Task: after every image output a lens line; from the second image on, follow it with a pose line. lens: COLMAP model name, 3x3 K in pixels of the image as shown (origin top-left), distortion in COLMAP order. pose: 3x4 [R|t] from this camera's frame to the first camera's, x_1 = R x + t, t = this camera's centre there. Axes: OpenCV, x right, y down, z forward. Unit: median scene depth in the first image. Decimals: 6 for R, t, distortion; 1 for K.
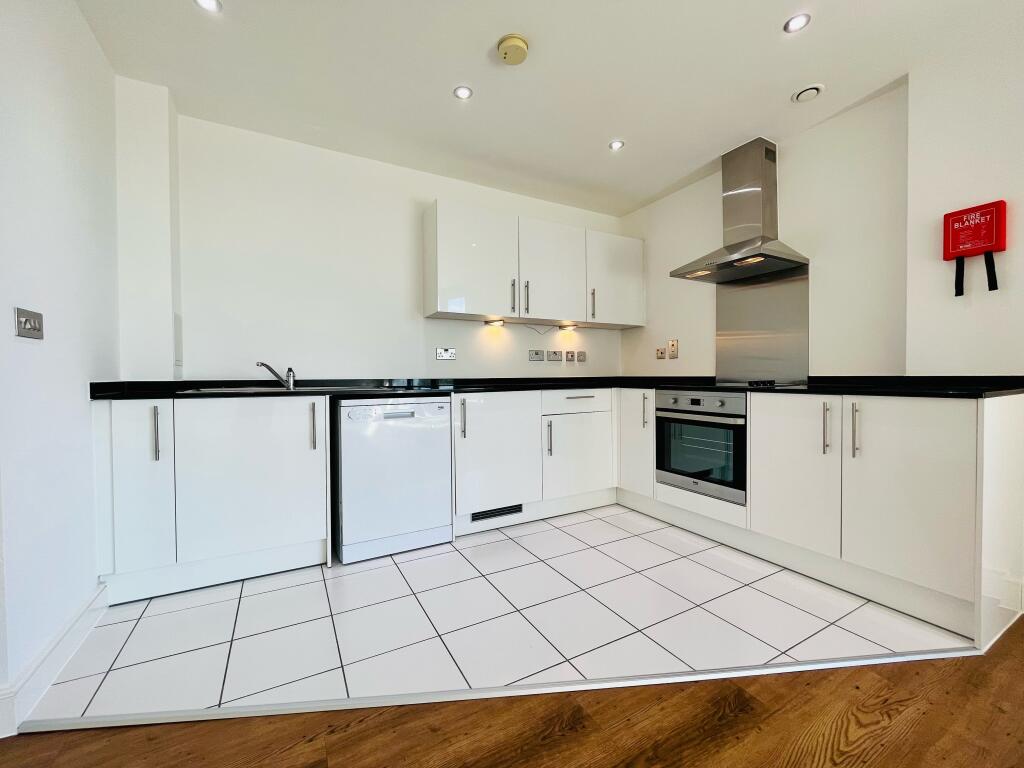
lens RADIAL K [[416.0, 0, 510.4], [0, 416.0, 383.9], [0, 0, 1]] dist [-0.001624, 0.000094]
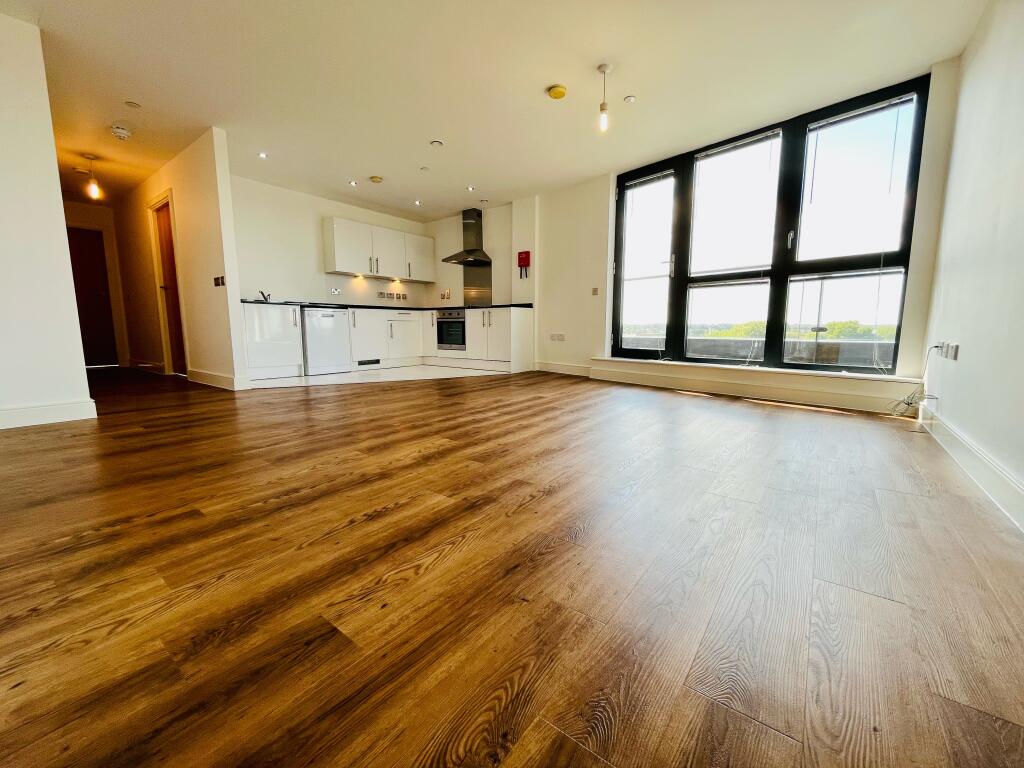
lens RADIAL K [[418.0, 0, 512.0], [0, 418.0, 384.0], [0, 0, 1]] dist [-0.000770, 0.000132]
pose [[0.913624, -0.047043, 0.403829, -0.234840], [0.001111, 0.993568, 0.113229, 0.158405], [-0.406558, -0.103000, 0.907800, -1.350708]]
